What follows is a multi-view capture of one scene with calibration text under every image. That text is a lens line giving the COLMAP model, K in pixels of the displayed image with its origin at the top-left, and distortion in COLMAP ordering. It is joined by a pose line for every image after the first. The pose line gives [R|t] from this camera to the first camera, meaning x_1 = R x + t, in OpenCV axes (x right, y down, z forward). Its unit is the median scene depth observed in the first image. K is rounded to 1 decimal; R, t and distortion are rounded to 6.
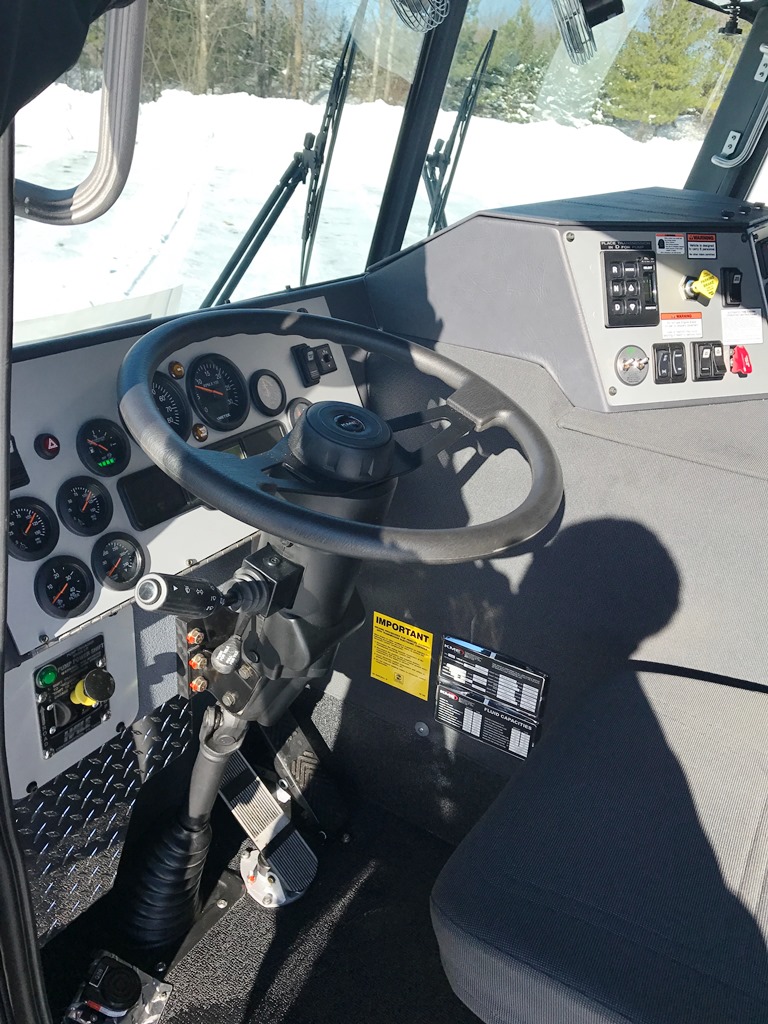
lens RADIAL K [[840.8, 0, 388.2], [0, 840.8, 487.0], [0, 0, 1]] dist [0.053273, -0.082252]
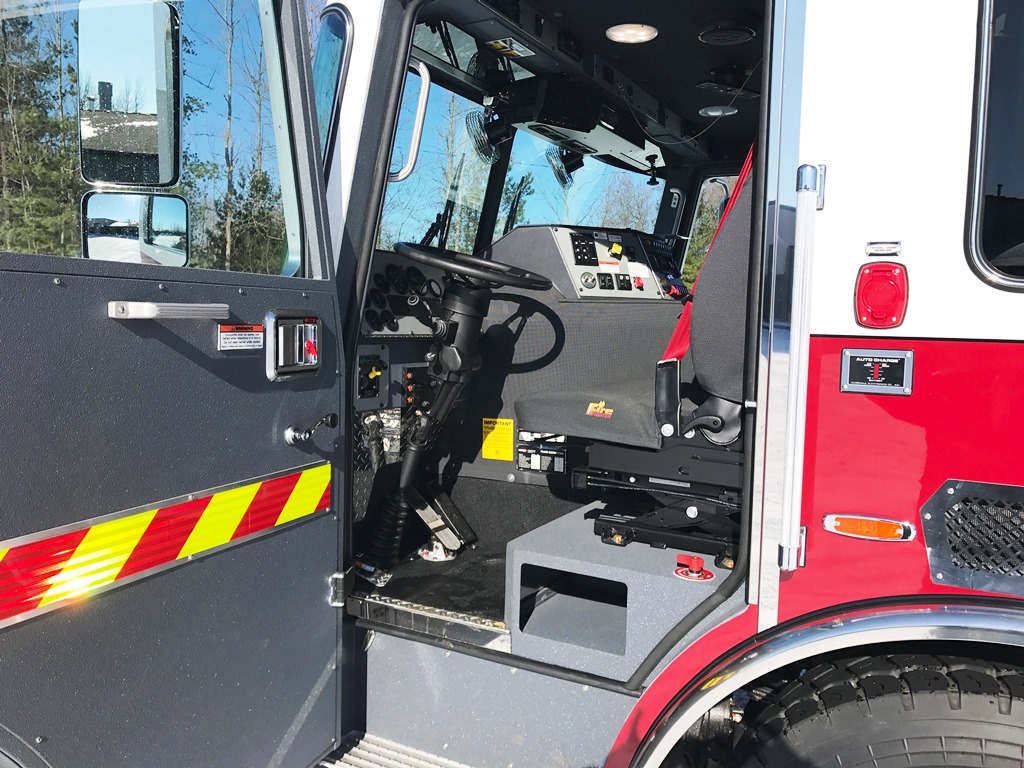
lens RADIAL K [[840.8, 0, 511.6], [0, 840.8, 384.4], [0, 0, 1]] dist [0.053273, -0.082252]
pose [[0.996557, -0.052489, 0.064187, -0.083655], [0.071244, 0.938090, -0.338987, 0.869954], [-0.042420, 0.342392, 0.938599, -1.036574]]
